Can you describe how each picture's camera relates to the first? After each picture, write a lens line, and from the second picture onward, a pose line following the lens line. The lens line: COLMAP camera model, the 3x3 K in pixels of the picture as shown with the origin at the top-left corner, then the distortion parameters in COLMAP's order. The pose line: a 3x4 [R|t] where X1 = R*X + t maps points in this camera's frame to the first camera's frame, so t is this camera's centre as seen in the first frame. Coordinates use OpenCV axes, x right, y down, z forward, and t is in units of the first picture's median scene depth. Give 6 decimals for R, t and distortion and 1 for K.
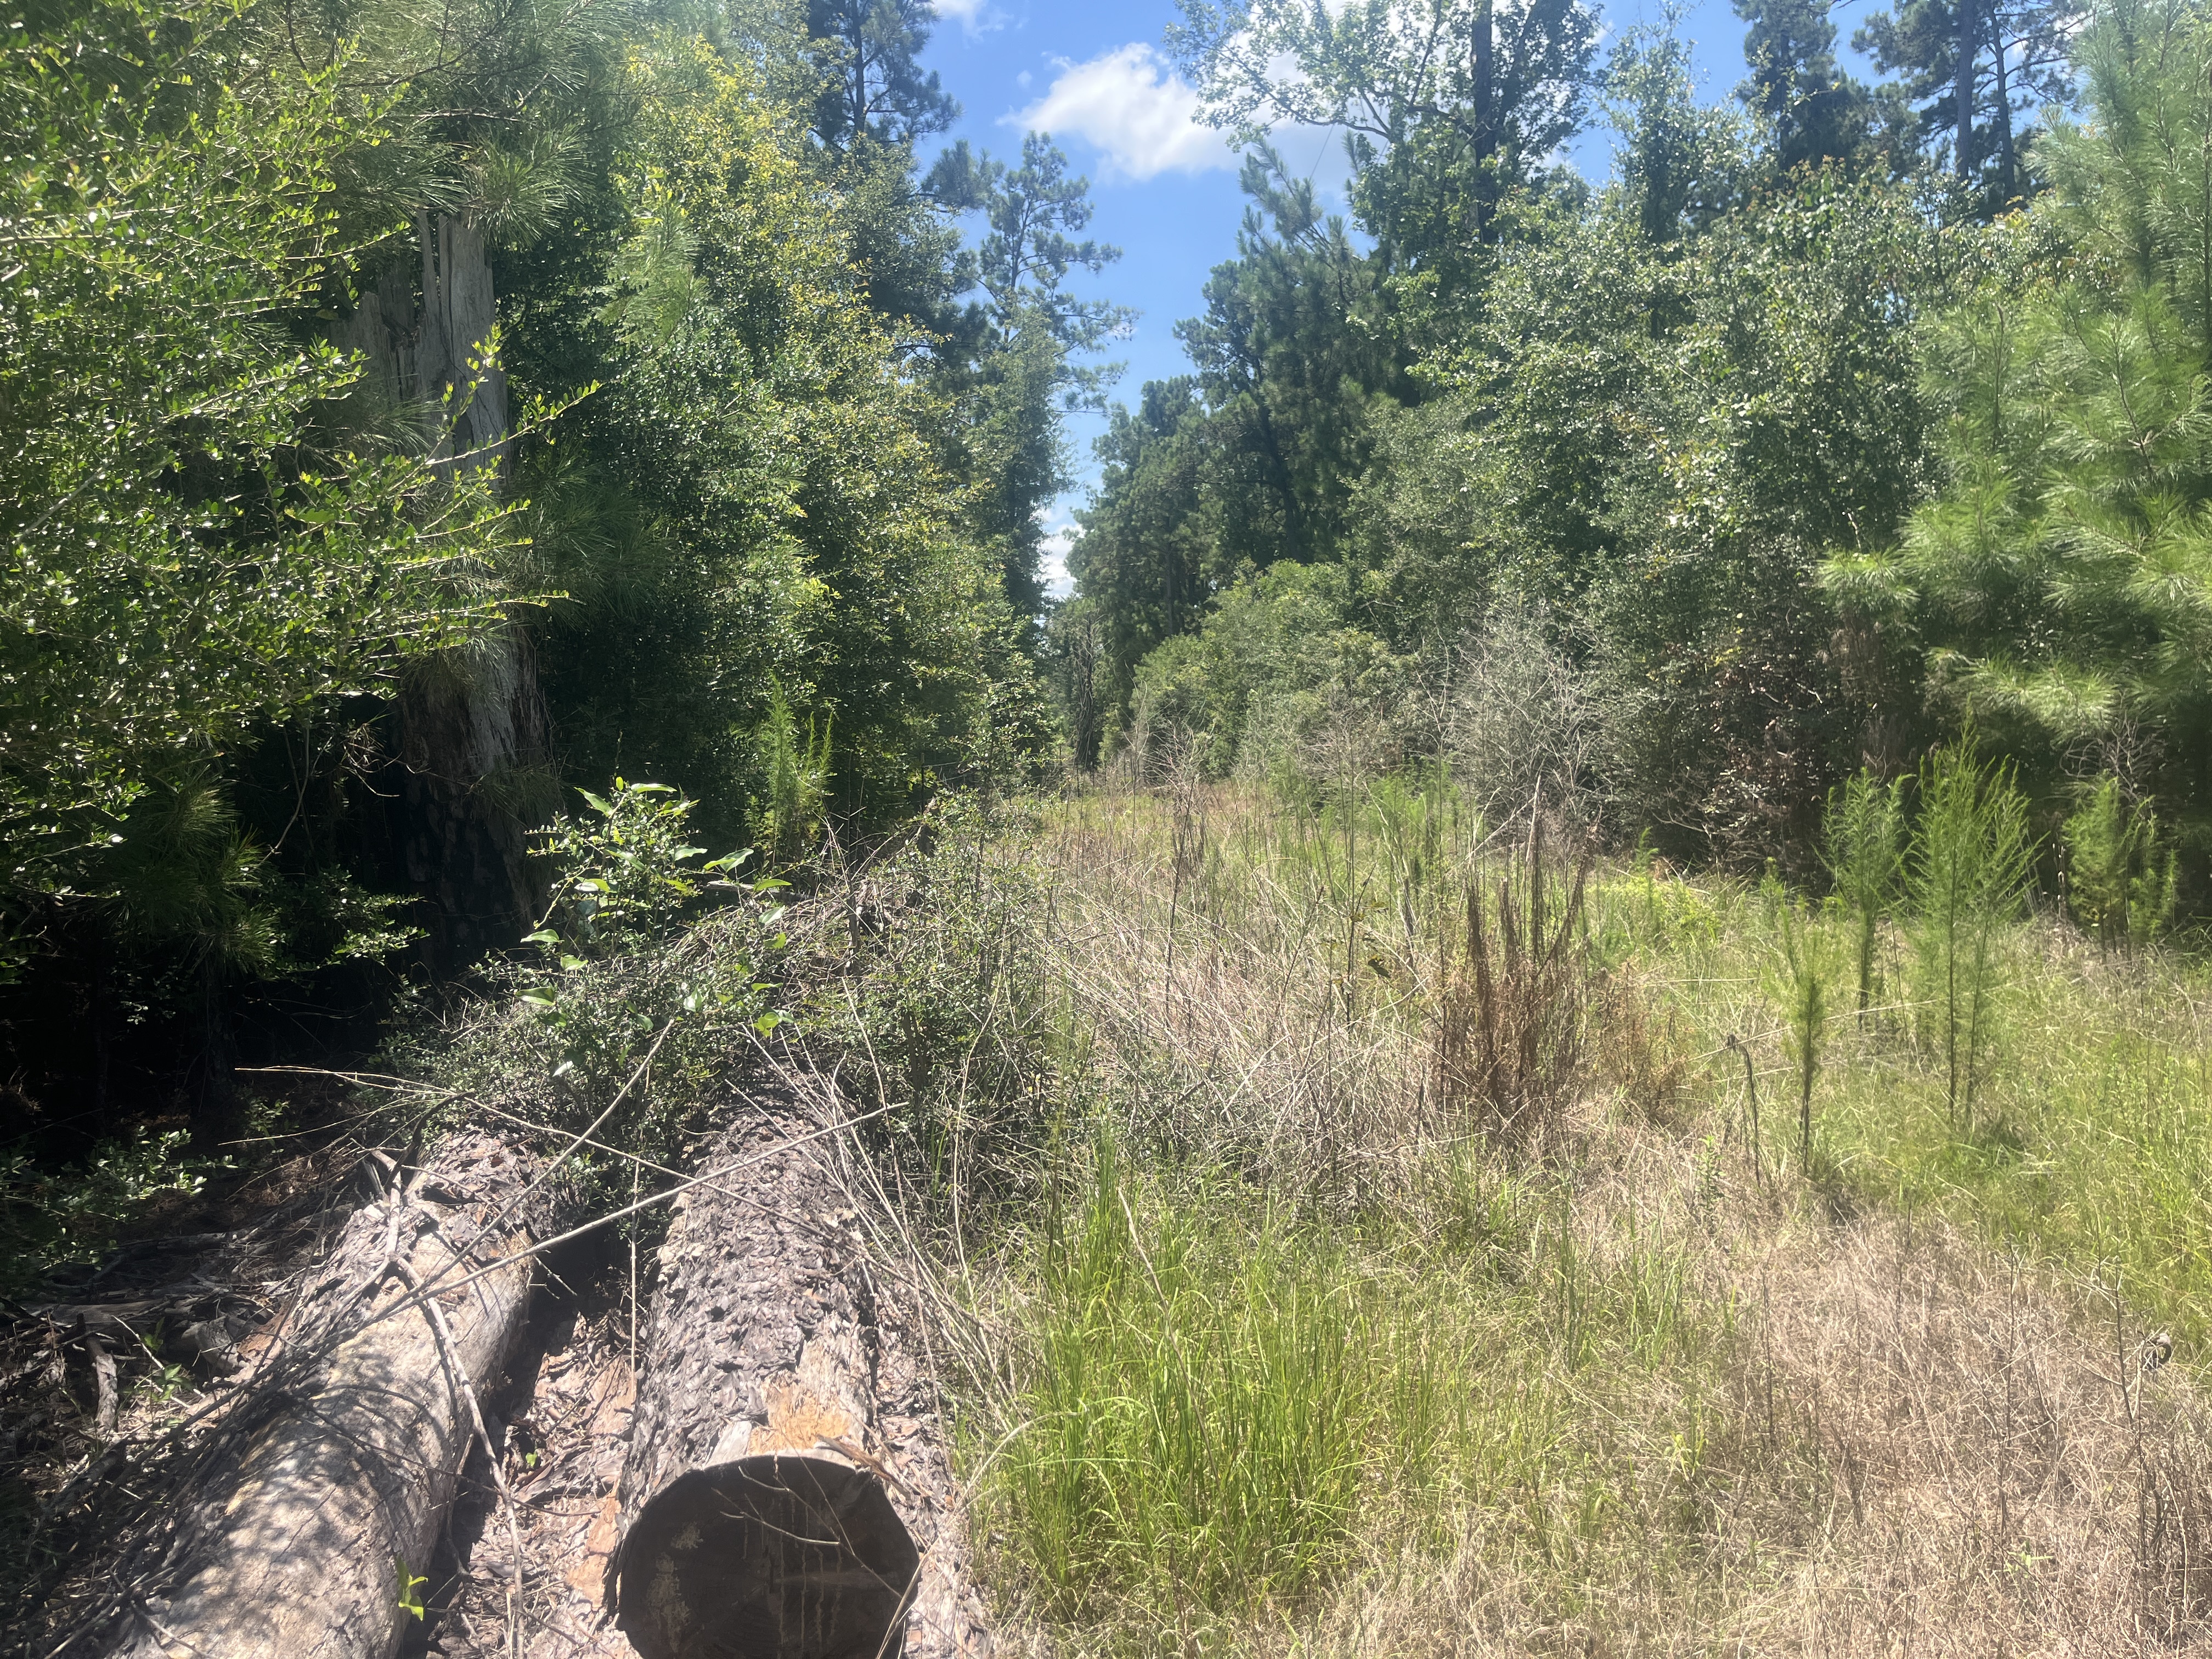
lens RADIAL K [[1546.4, 0, 1068.9], [0, 1546.4, 819.6], [0, 0, 1]] dist [0.047483, -0.073885]
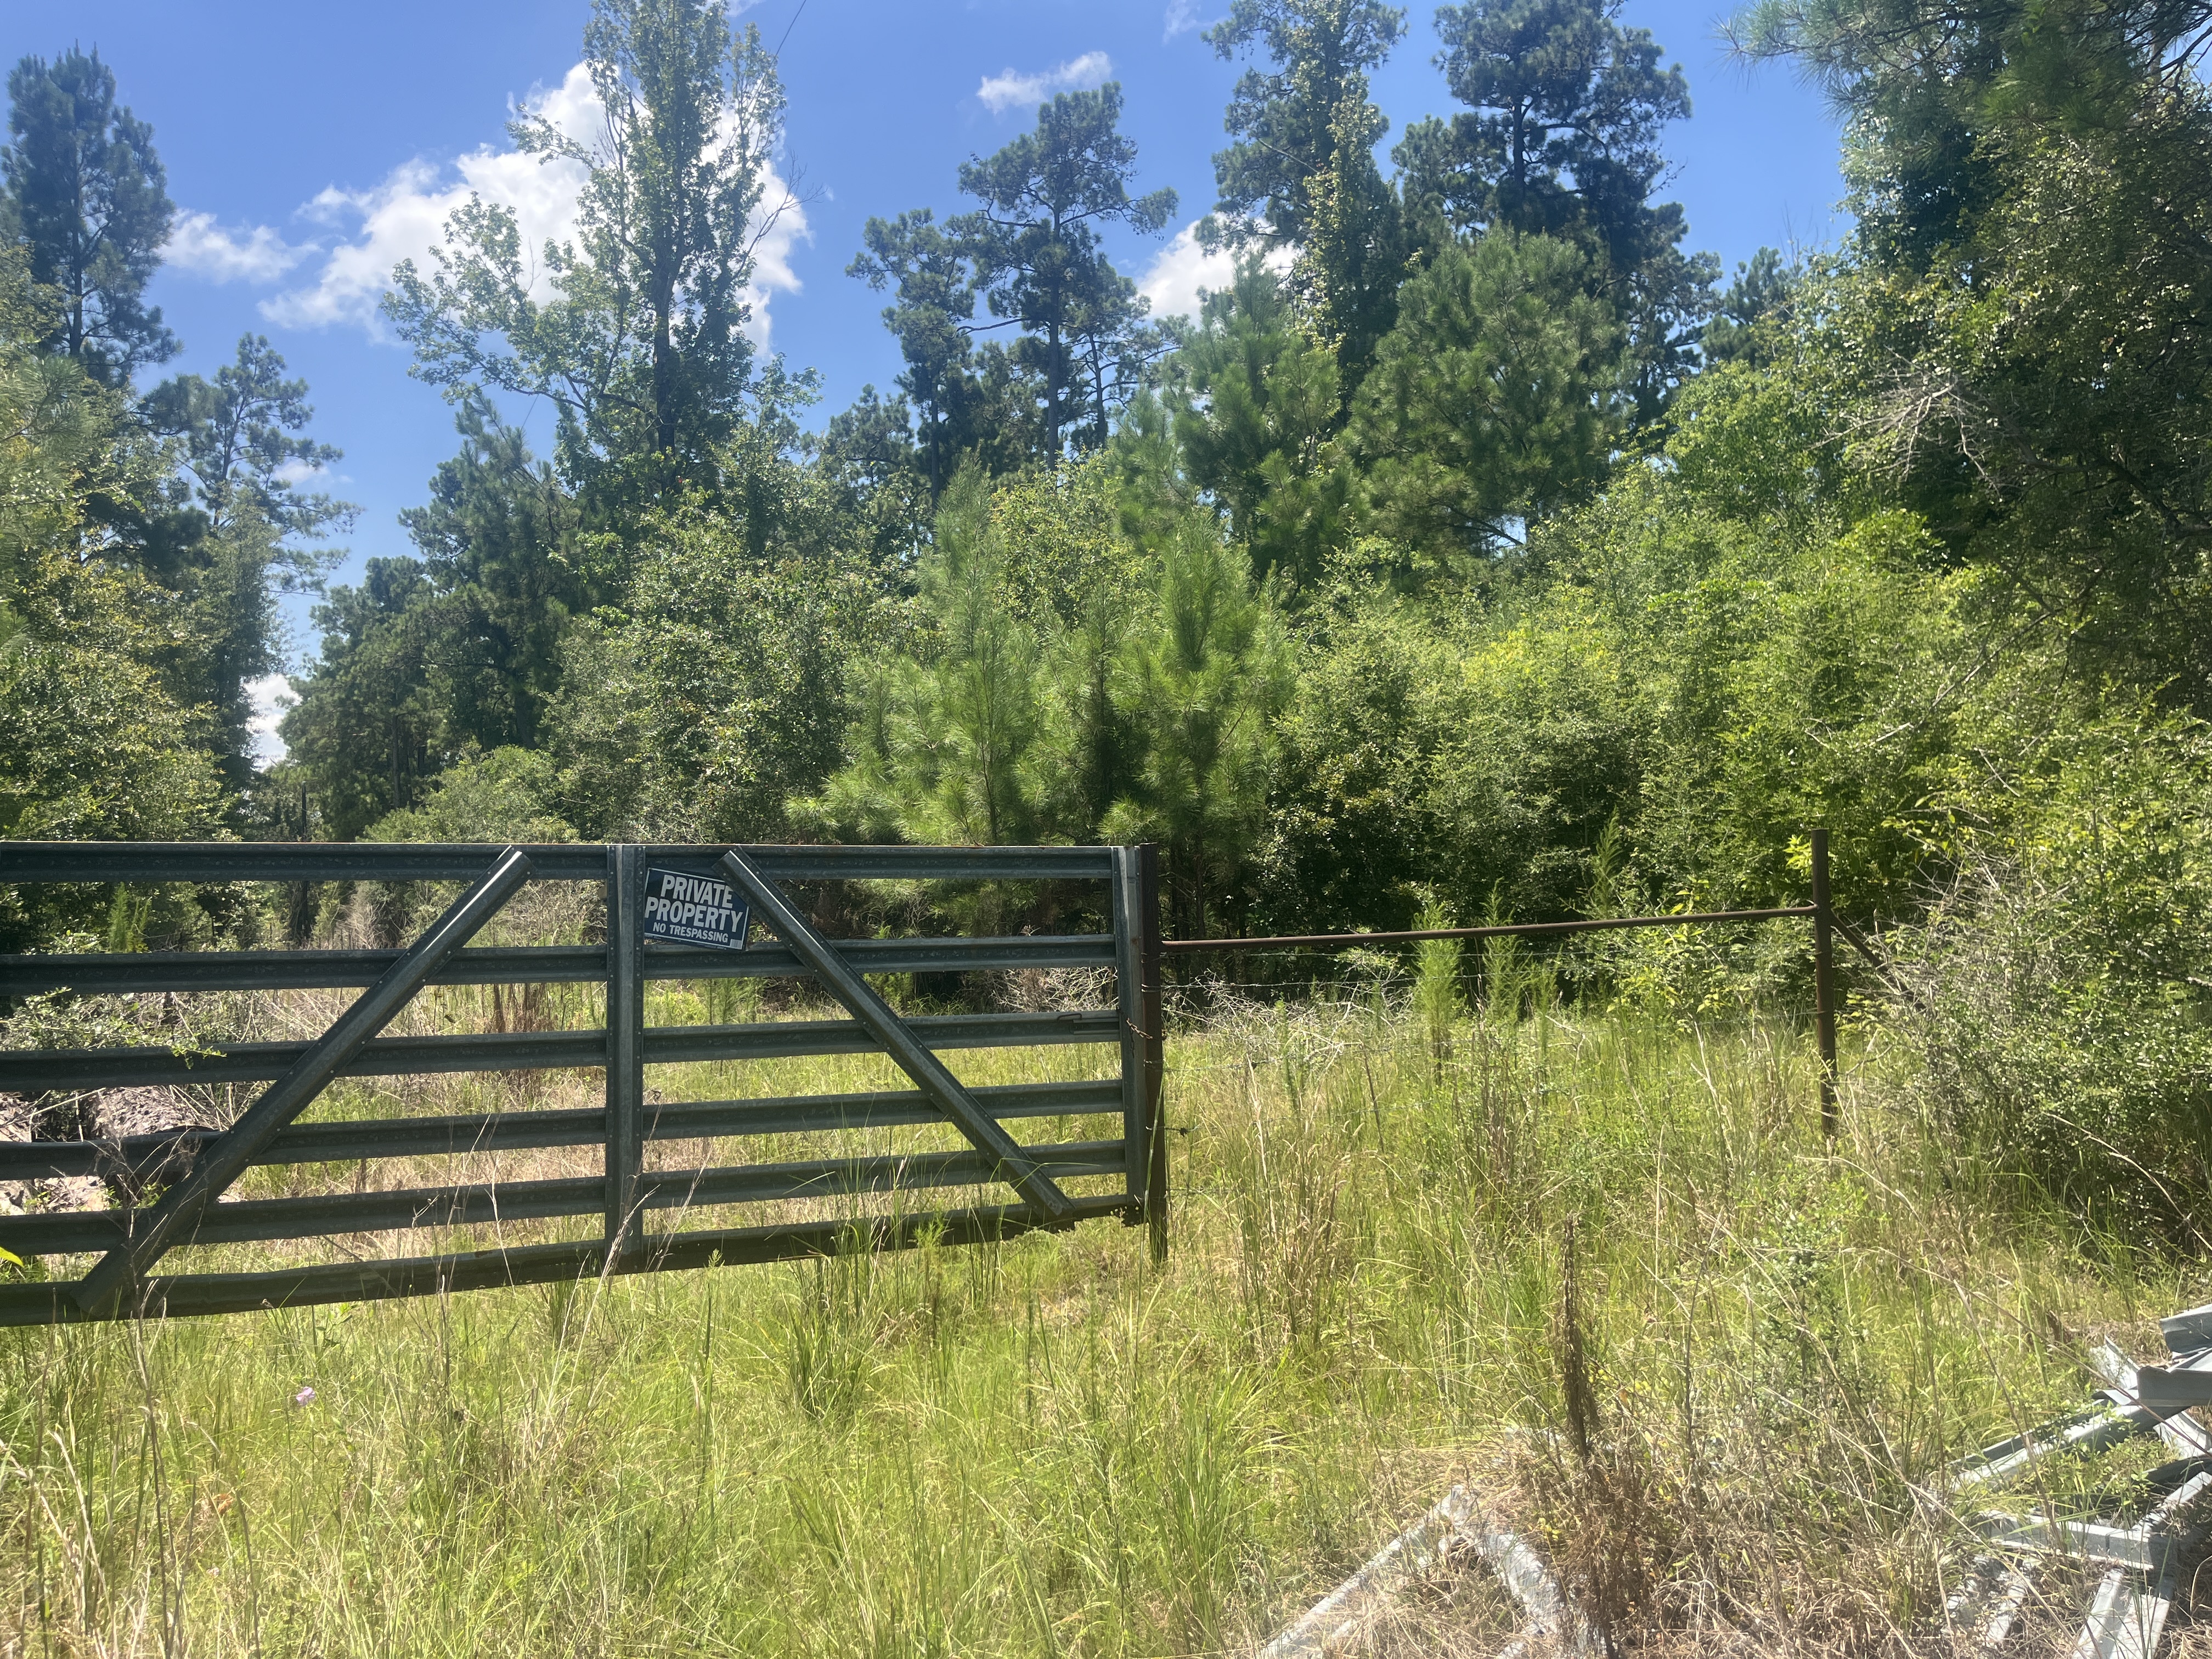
lens RADIAL K [[1546.4, 0, 1068.9], [0, 1546.4, 819.6], [0, 0, 1]] dist [0.047483, -0.073885]
pose [[0.891975, 0.012605, 0.451910, -0.001277], [0.036869, 0.994253, -0.100505, 0.011428], [-0.450579, 0.106310, 0.886384, -0.200414]]
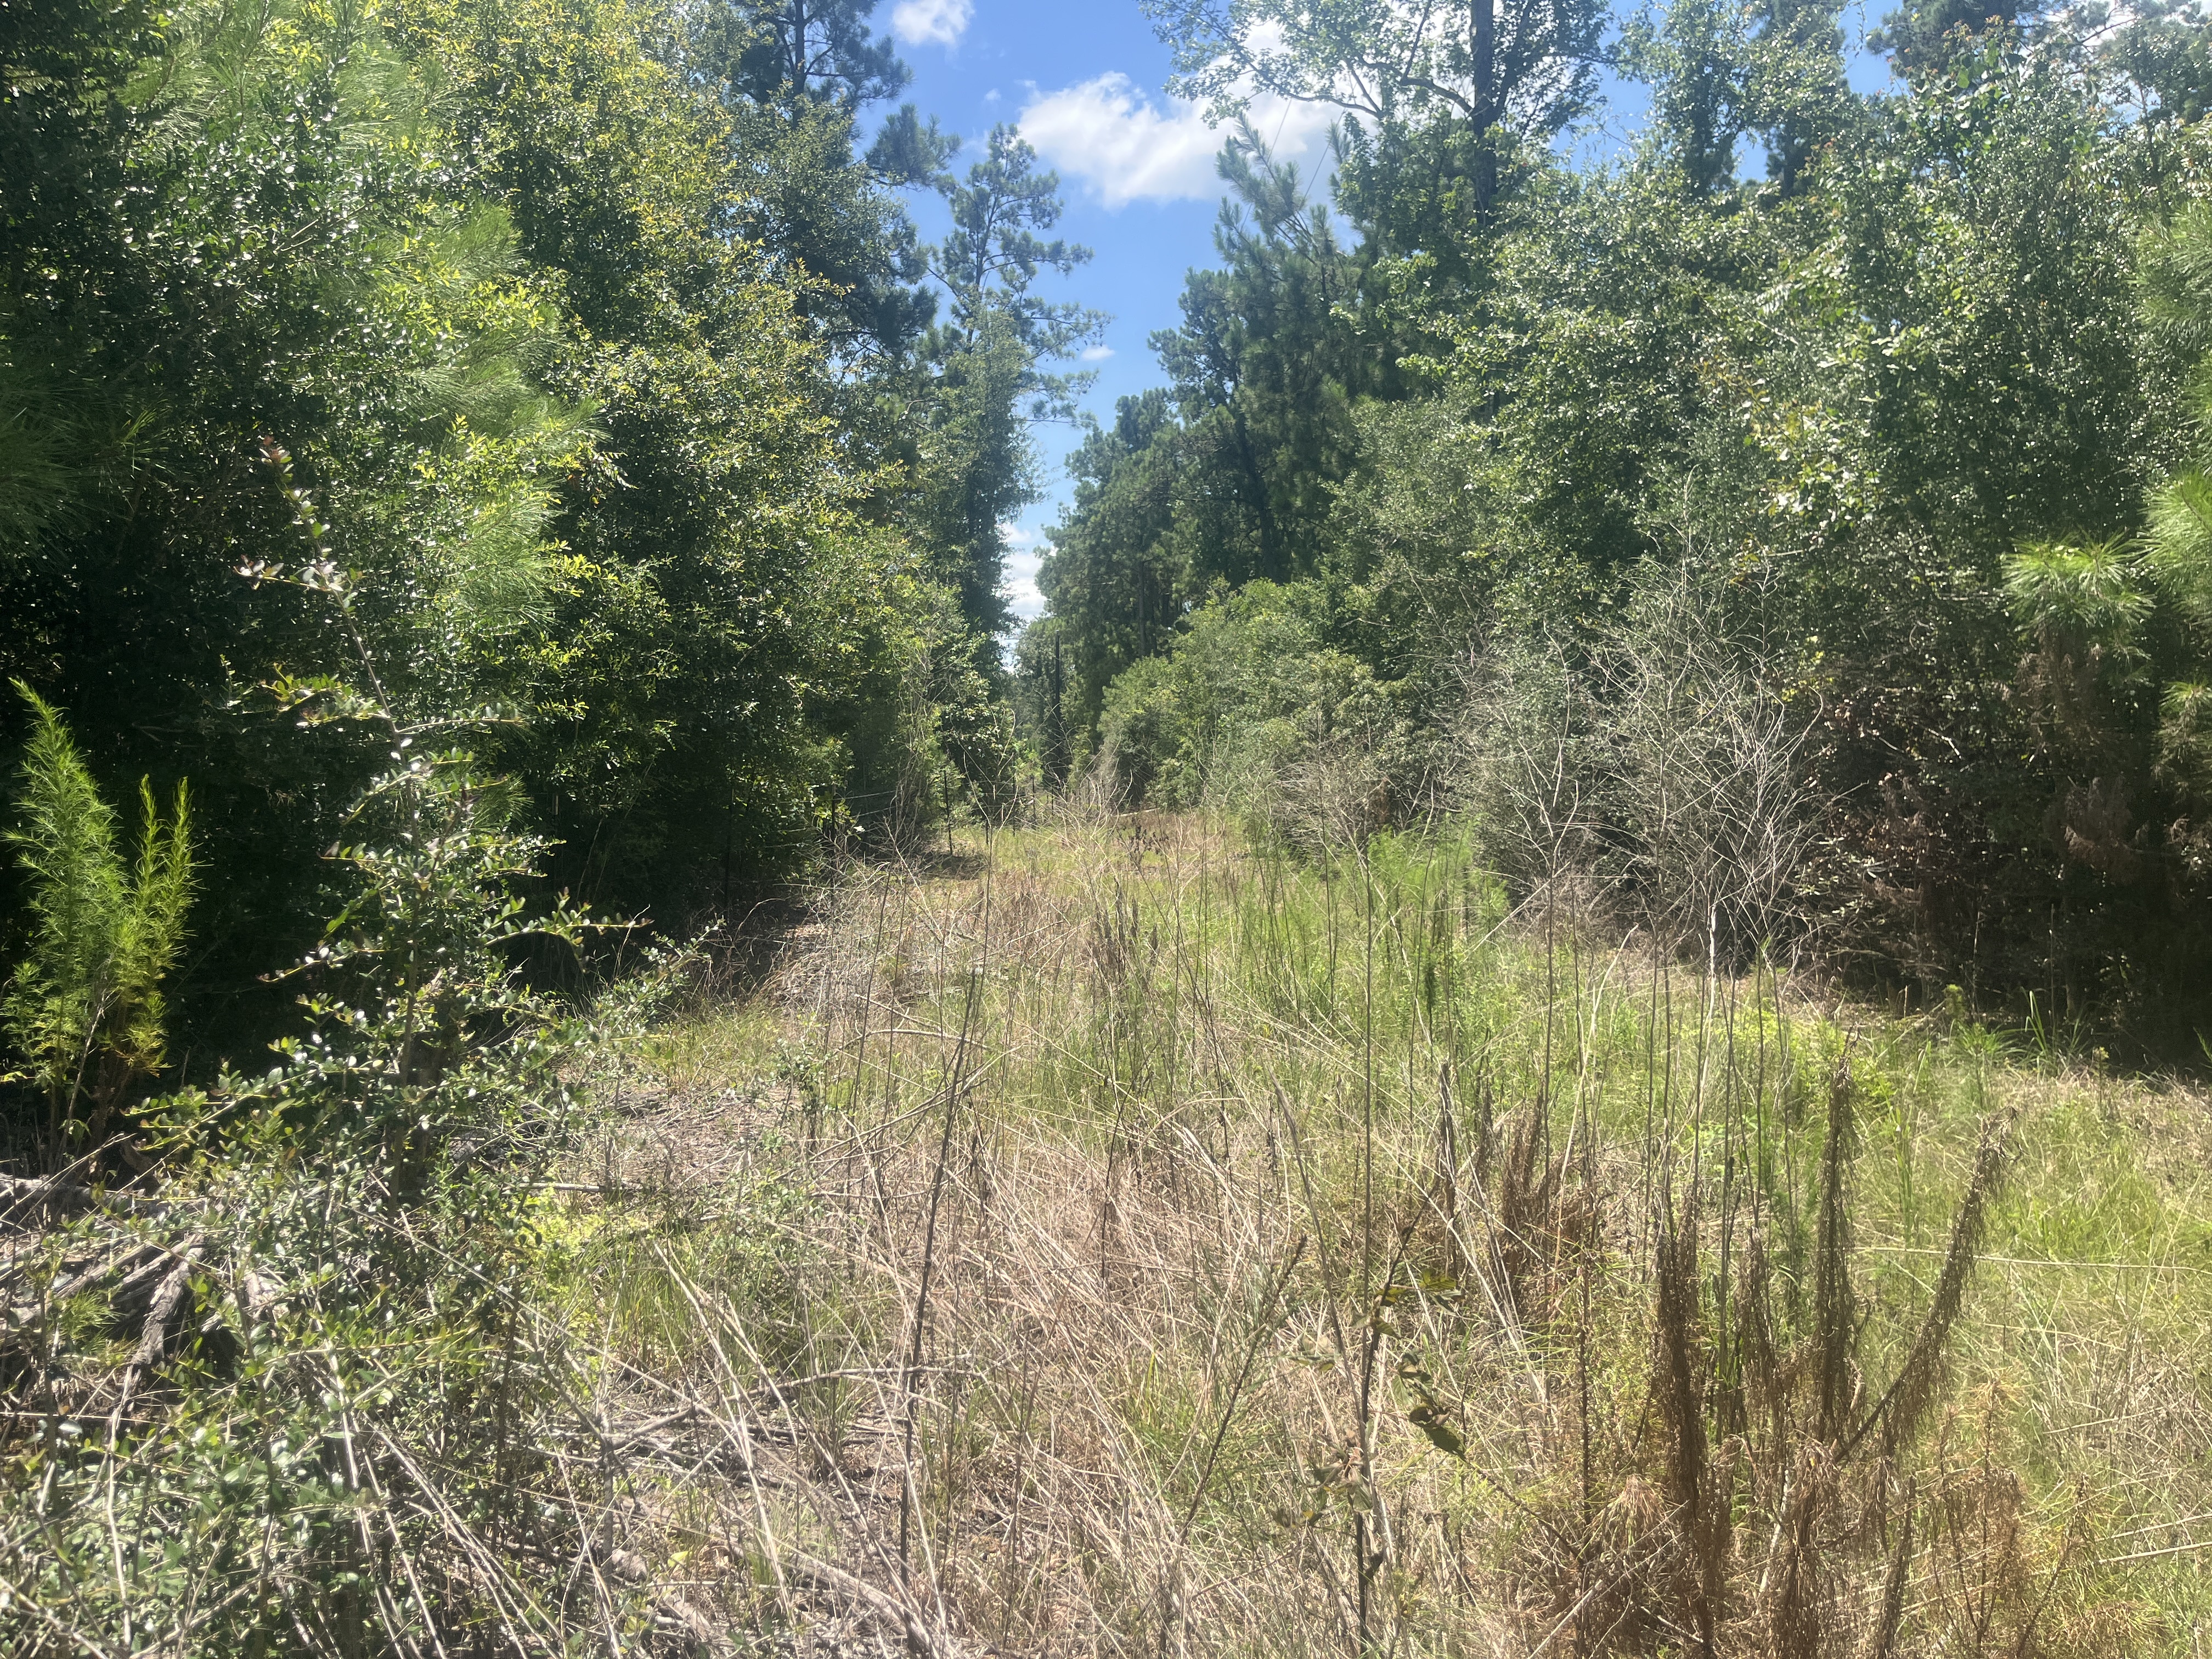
lens RADIAL K [[1533.9, 0, 1042.8], [0, 1533.9, 825.6], [0, 0, 1]] dist [0.023481, 0.001359]
pose [[0.999861, 0.016650, -0.000555, 0.014598], [-0.016654, 0.999824, -0.008641, -0.009460], [0.000411, 0.008649, 0.999963, 0.093338]]
